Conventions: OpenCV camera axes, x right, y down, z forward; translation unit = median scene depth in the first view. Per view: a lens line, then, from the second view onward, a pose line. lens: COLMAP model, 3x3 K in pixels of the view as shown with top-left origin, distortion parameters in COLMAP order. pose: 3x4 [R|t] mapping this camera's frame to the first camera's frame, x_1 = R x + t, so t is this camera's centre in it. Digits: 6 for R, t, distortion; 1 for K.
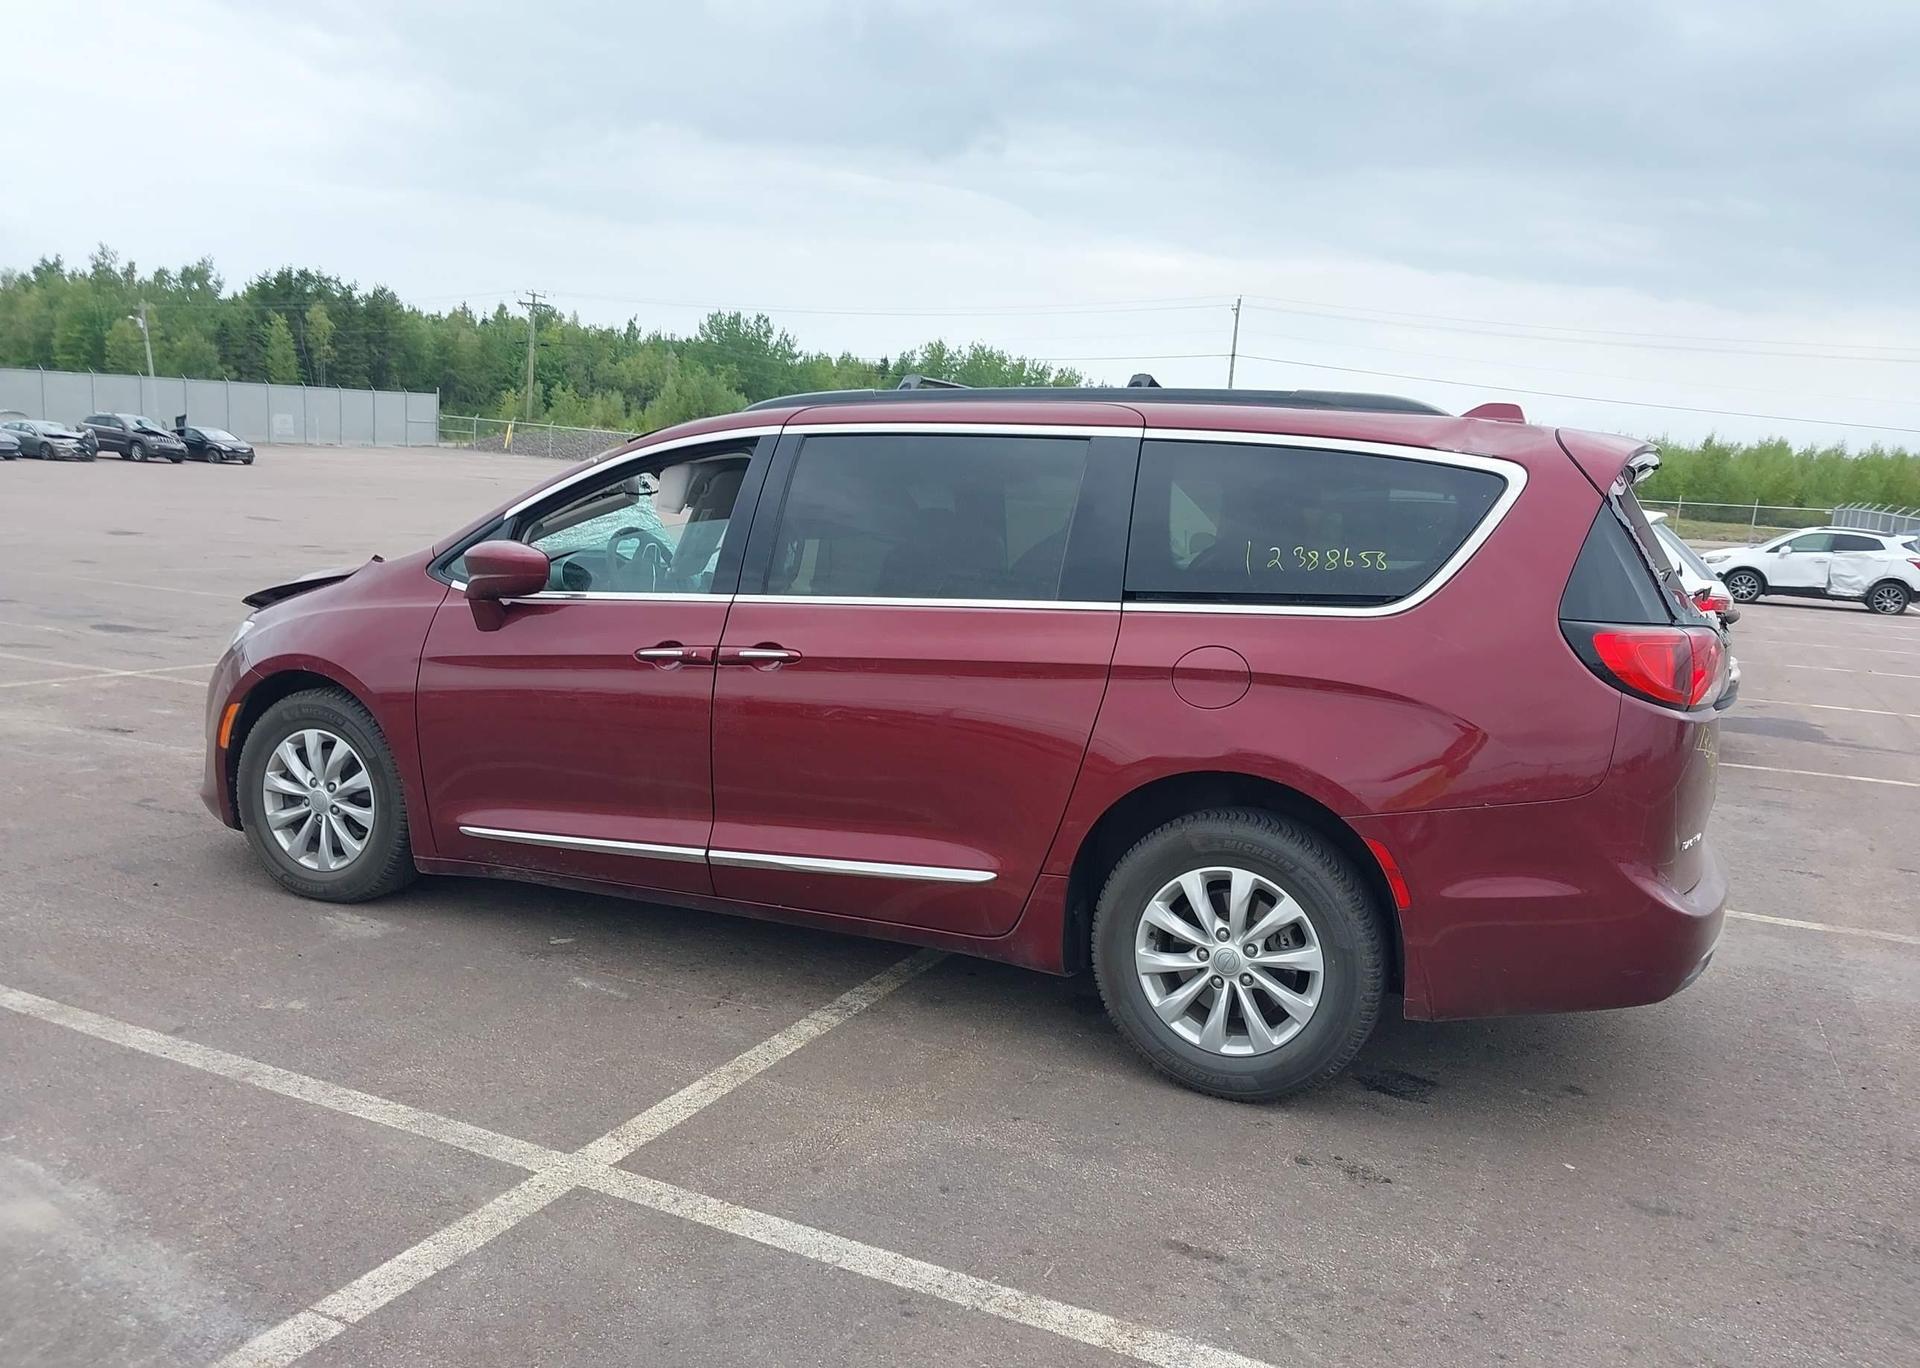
lens RADIAL K [[1513.8, 0, 955.6], [0, 1513.8, 686.3], [0, 0, 1]] dist [0.056076, -0.086350]
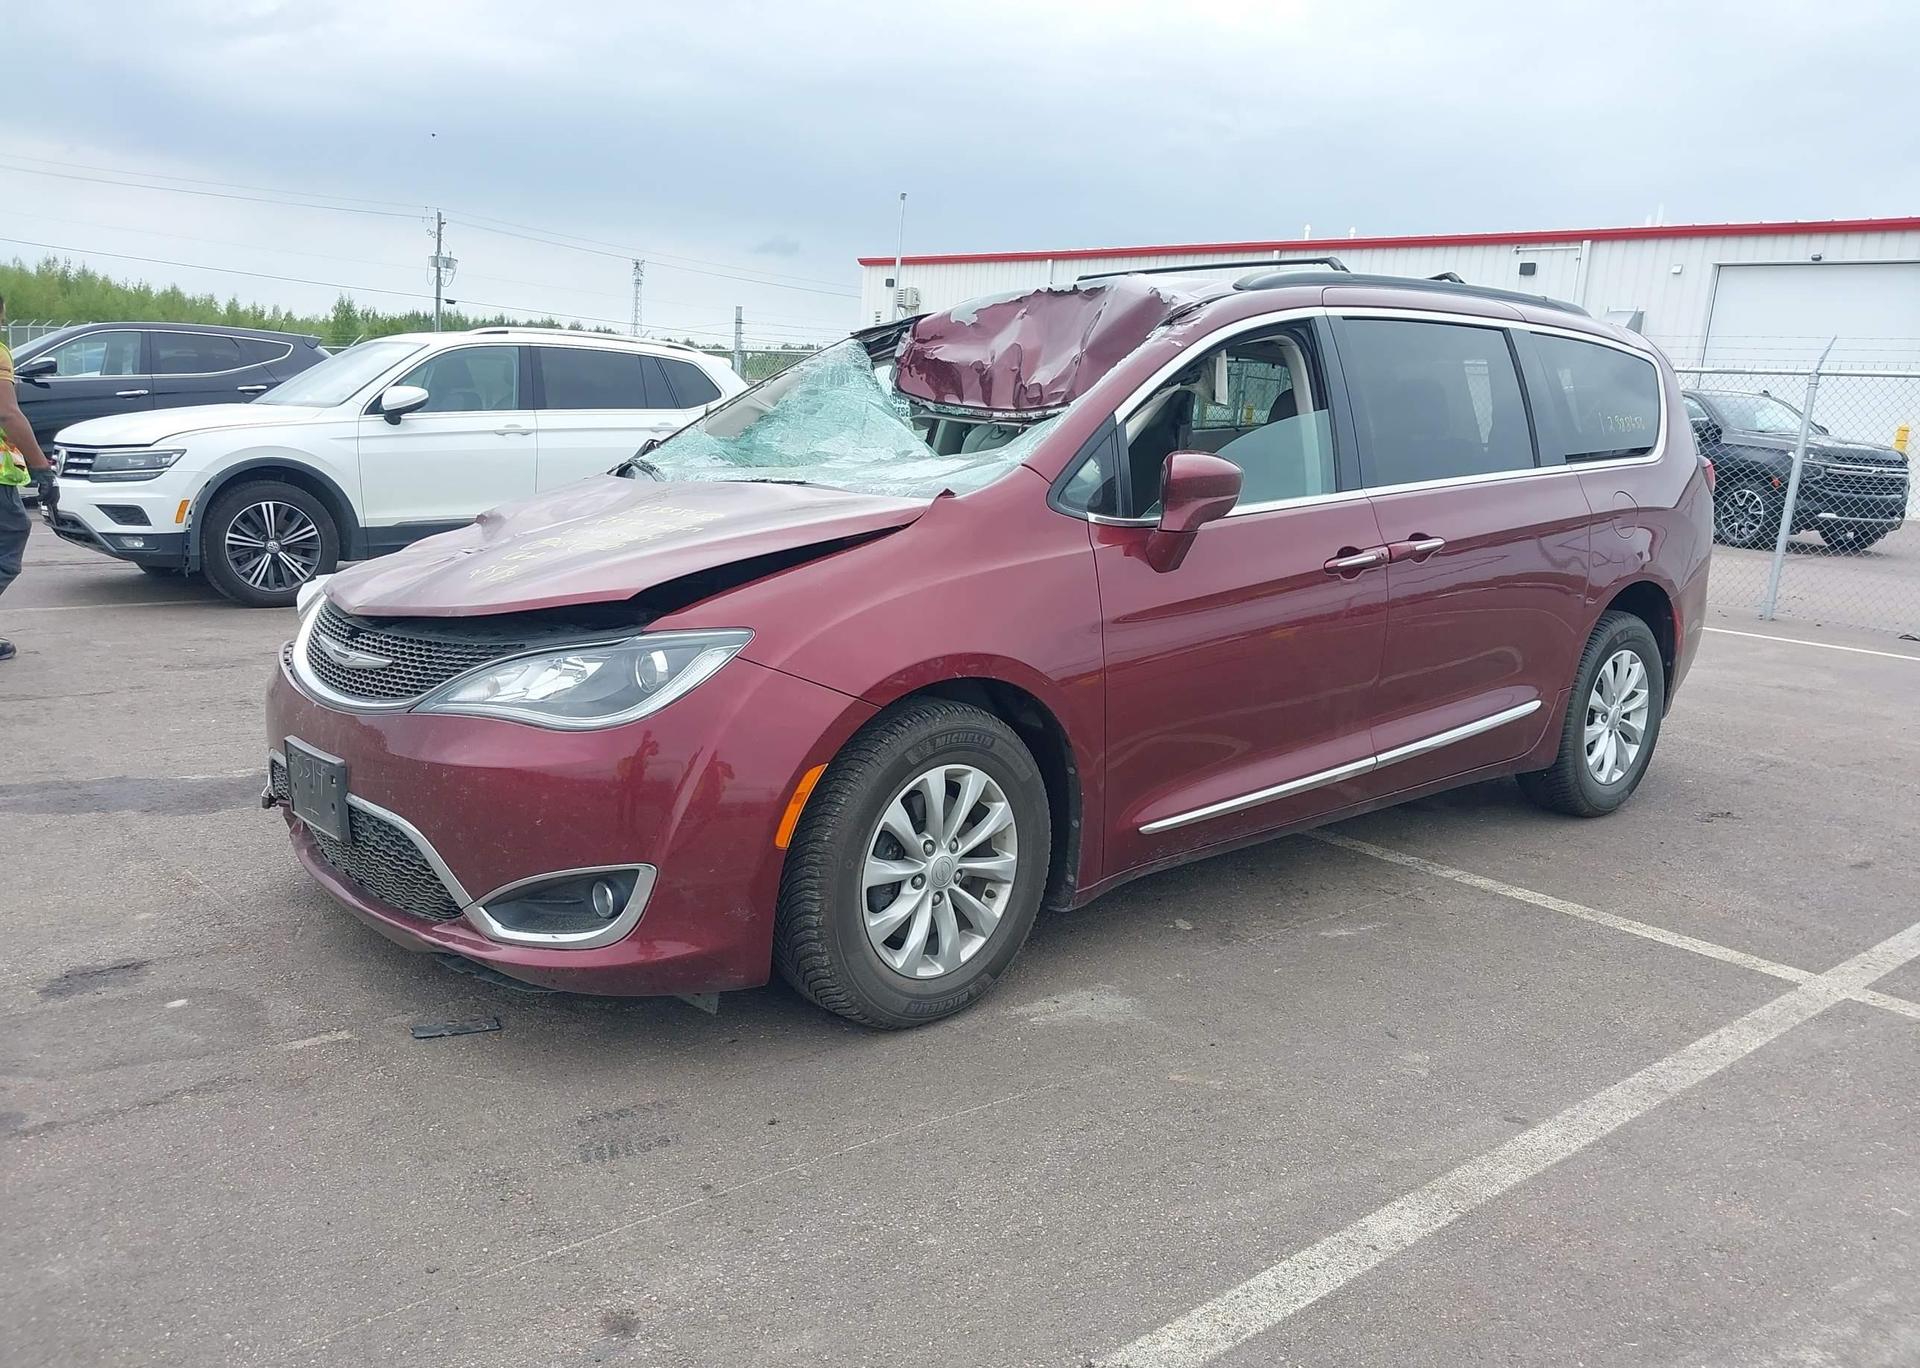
lens RADIAL K [[1496.7, 0, 969.1], [0, 1496.7, 700.3], [0, 0, 1]] dist [0.095244, -0.183437]
pose [[0.394207, -0.213852, 0.893794, -1.056098], [0.095246, 0.976819, 0.191709, -0.129049], [-0.914073, 0.009558, 0.405438, 0.793010]]
